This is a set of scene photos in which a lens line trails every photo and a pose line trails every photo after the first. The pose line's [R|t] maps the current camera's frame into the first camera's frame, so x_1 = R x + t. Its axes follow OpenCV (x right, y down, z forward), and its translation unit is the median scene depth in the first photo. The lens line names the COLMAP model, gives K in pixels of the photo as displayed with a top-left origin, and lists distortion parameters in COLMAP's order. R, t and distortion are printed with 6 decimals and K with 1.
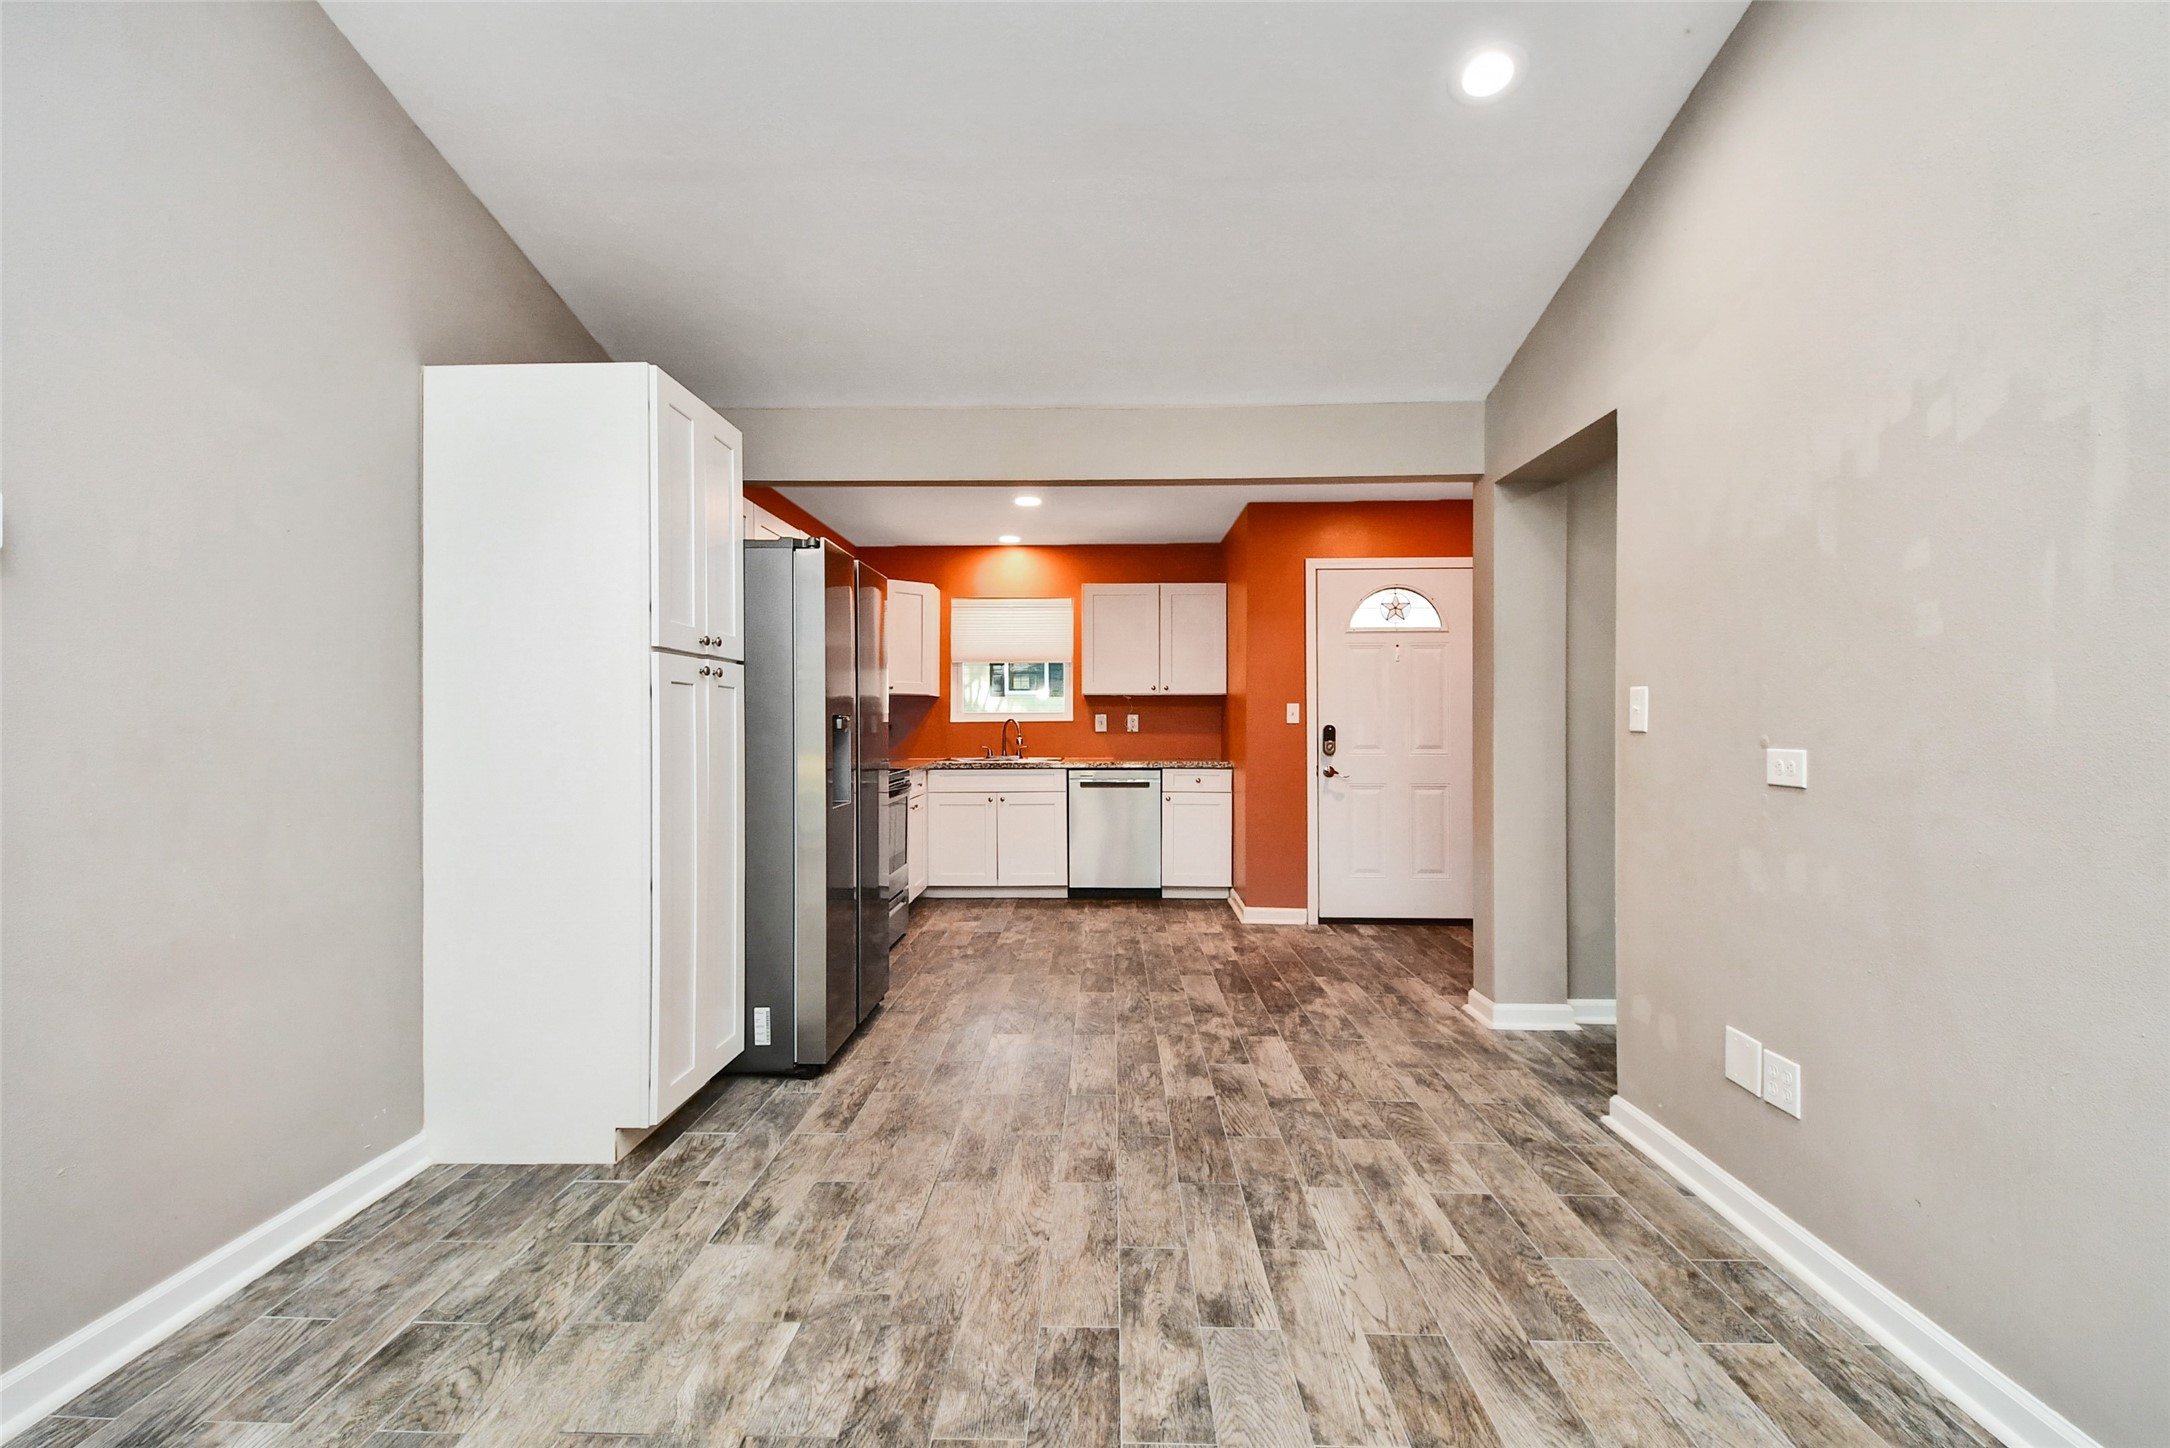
lens RADIAL K [[953.6, 0, 1089.5], [0, 953.6, 724.1], [0, 0, 1]] dist [0.019436, -0.033553]
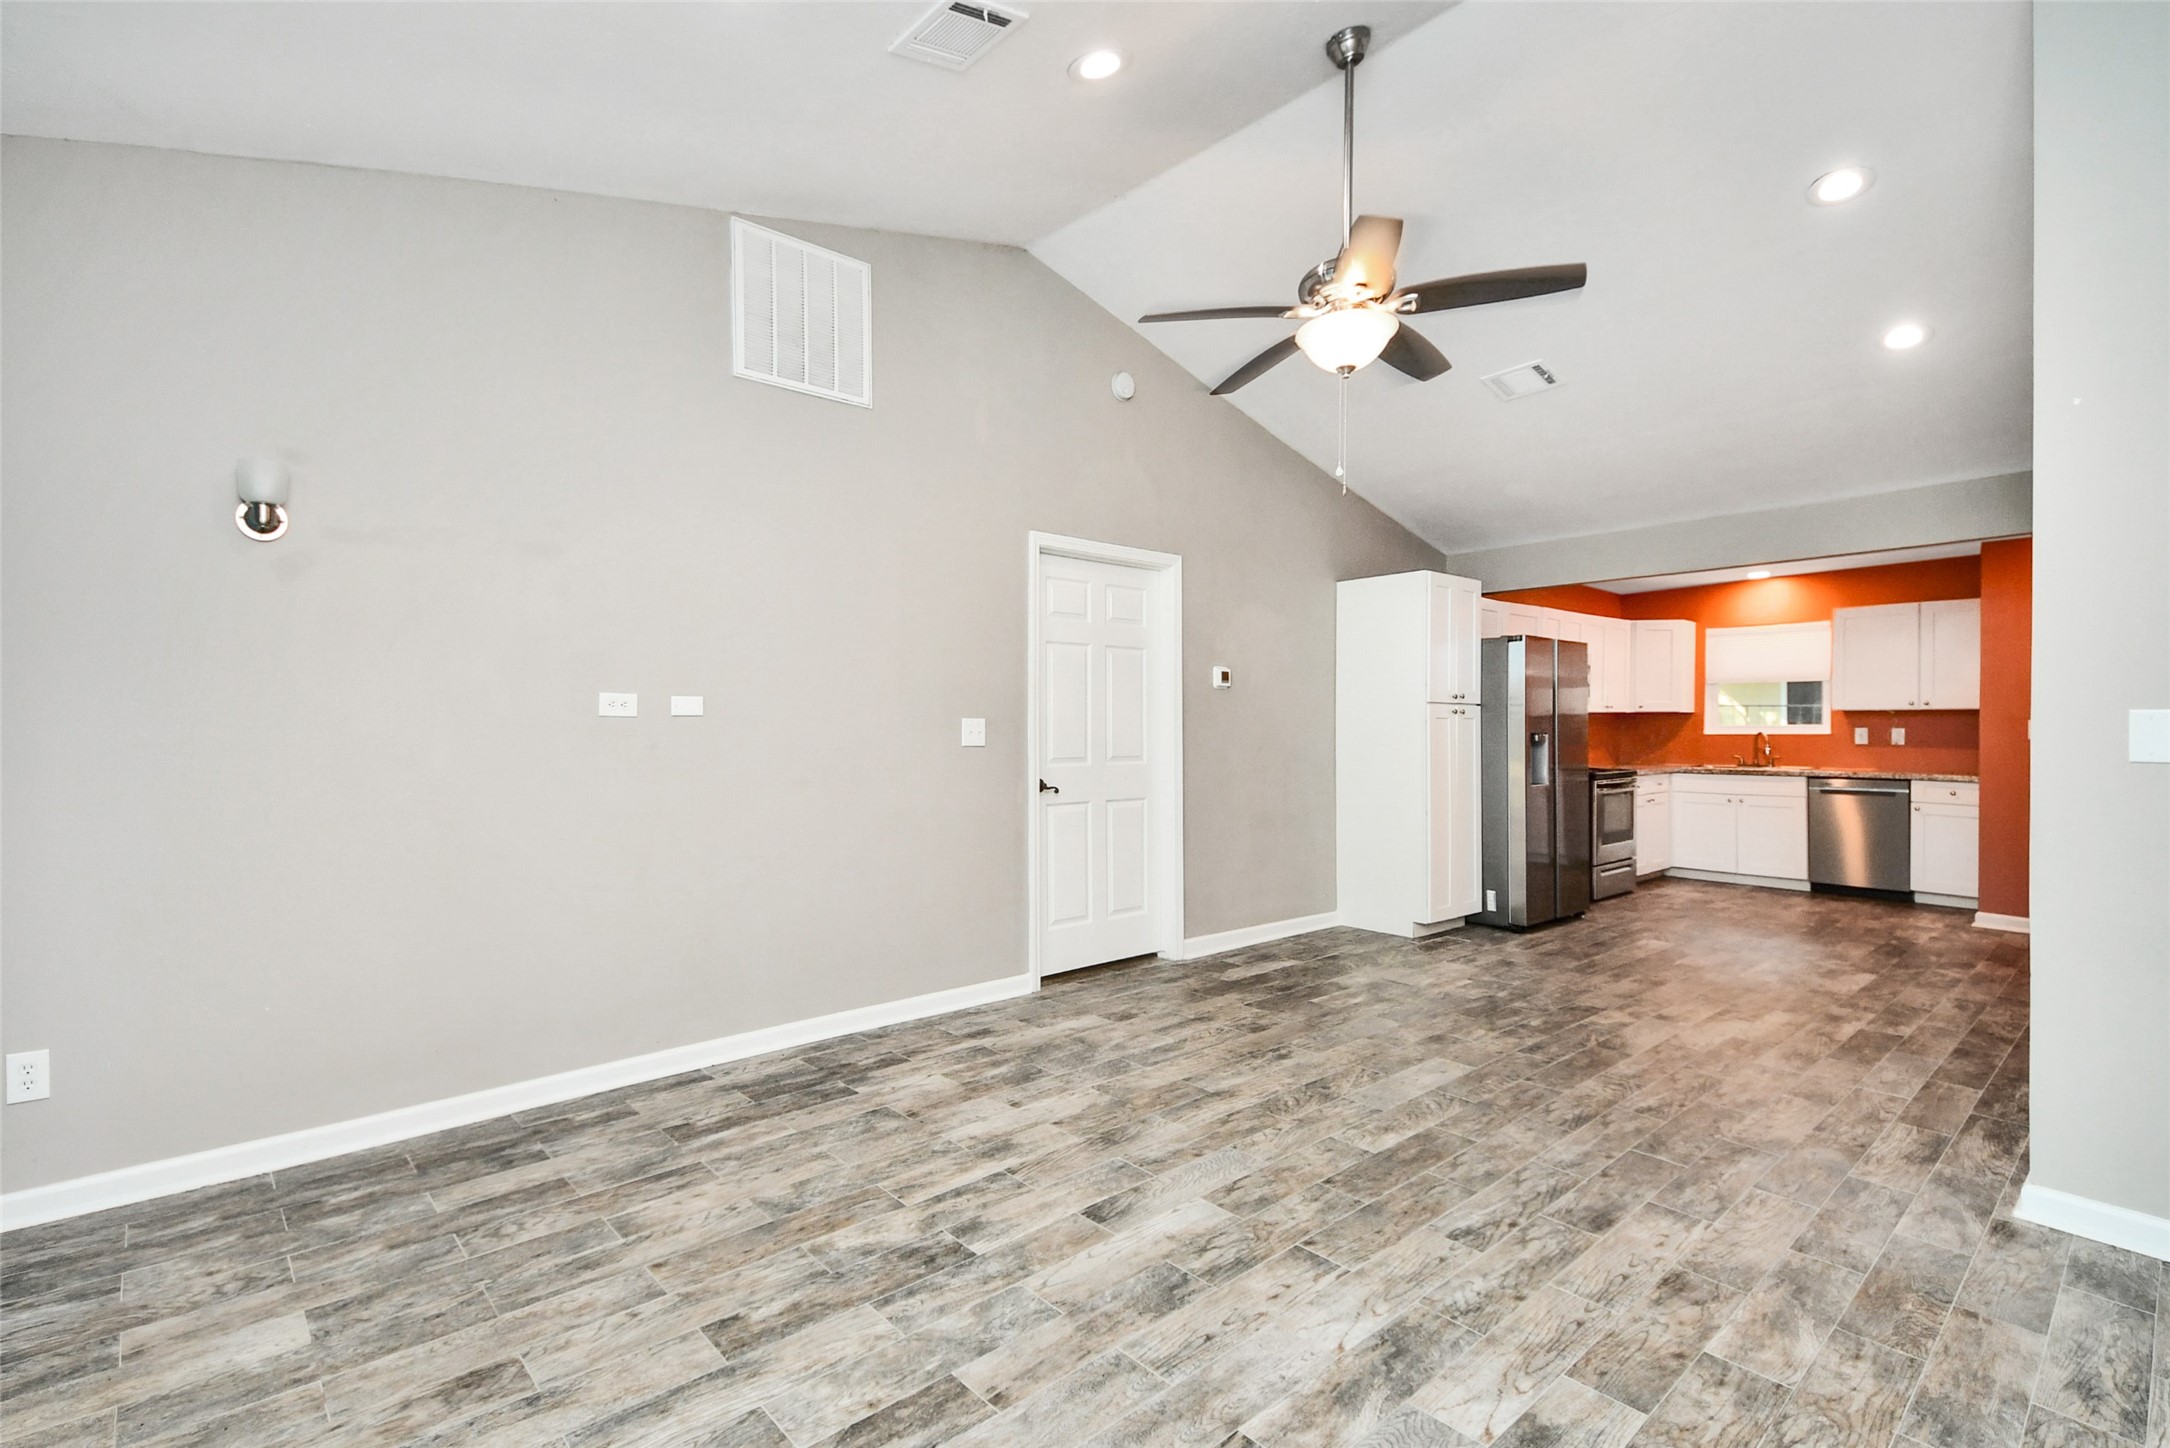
lens RADIAL K [[953.6, 0, 1089.5], [0, 953.6, 724.1], [0, 0, 1]] dist [0.019436, -0.033553]
pose [[0.671880, 0.001736, -0.740658, 0.589131], [-0.005316, 0.999983, -0.002479, -0.019452], [0.740641, 0.005603, 0.671878, -0.957862]]
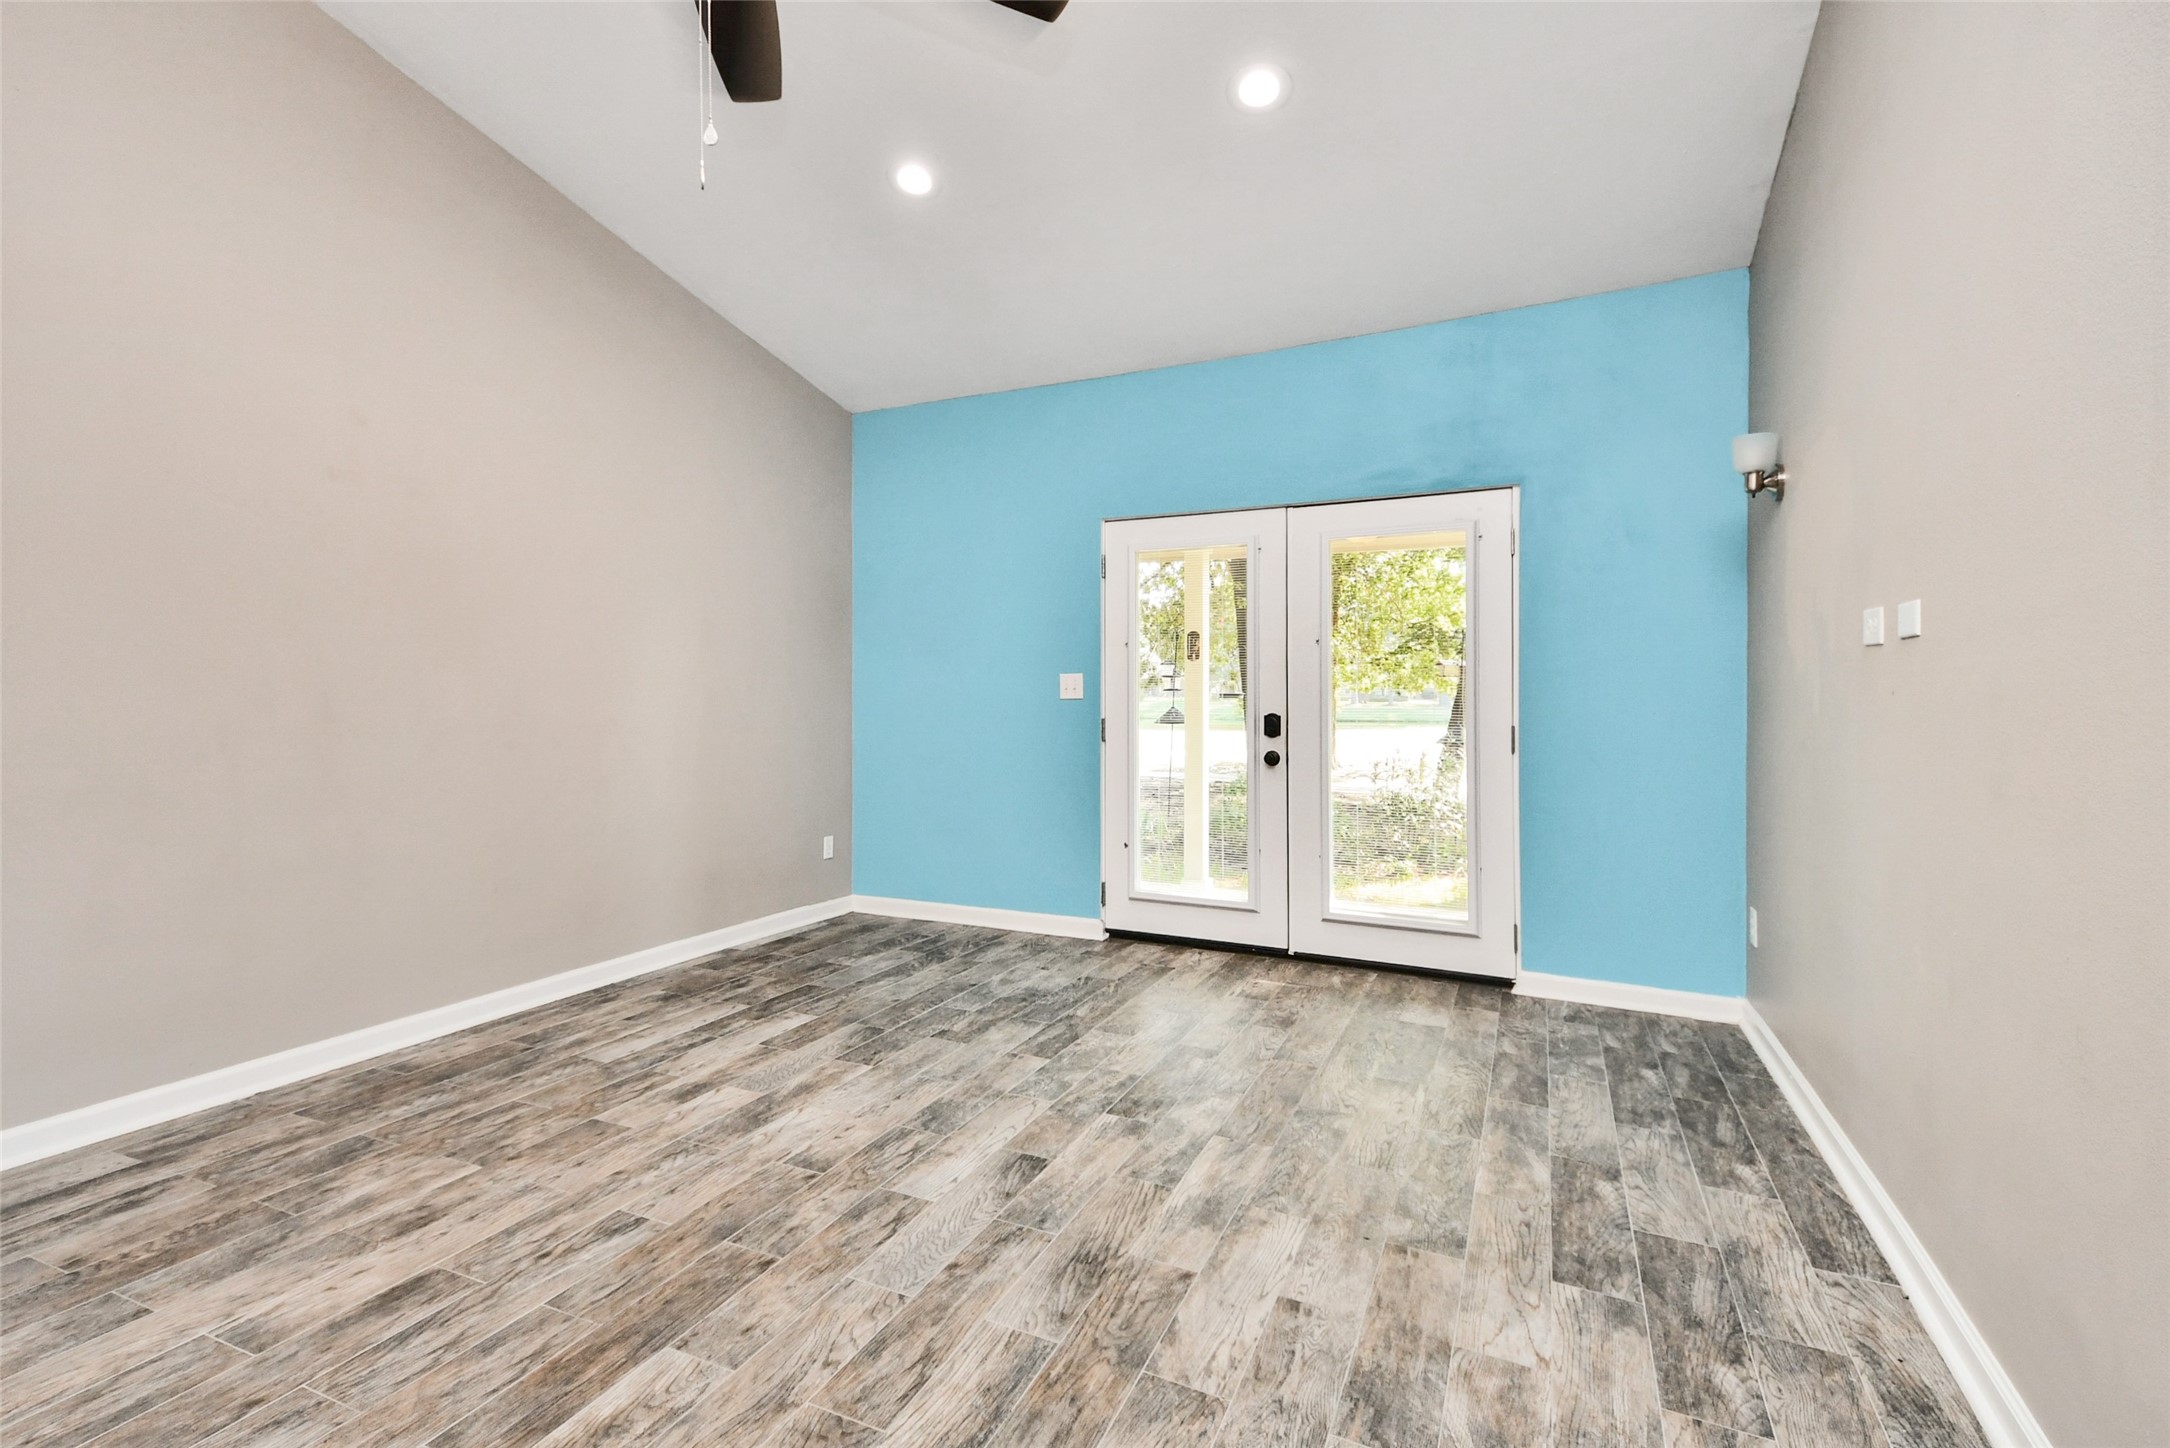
lens RADIAL K [[979.3, 0, 1097.5], [0, 979.3, 740.5], [0, 0, 1]] dist [0.083945, -0.000076]
pose [[-0.915847, -0.022679, 0.400887, -0.437879], [-0.002600, 0.998718, 0.050561, 0.007875], [-0.401519, 0.045263, -0.914731, 0.386492]]
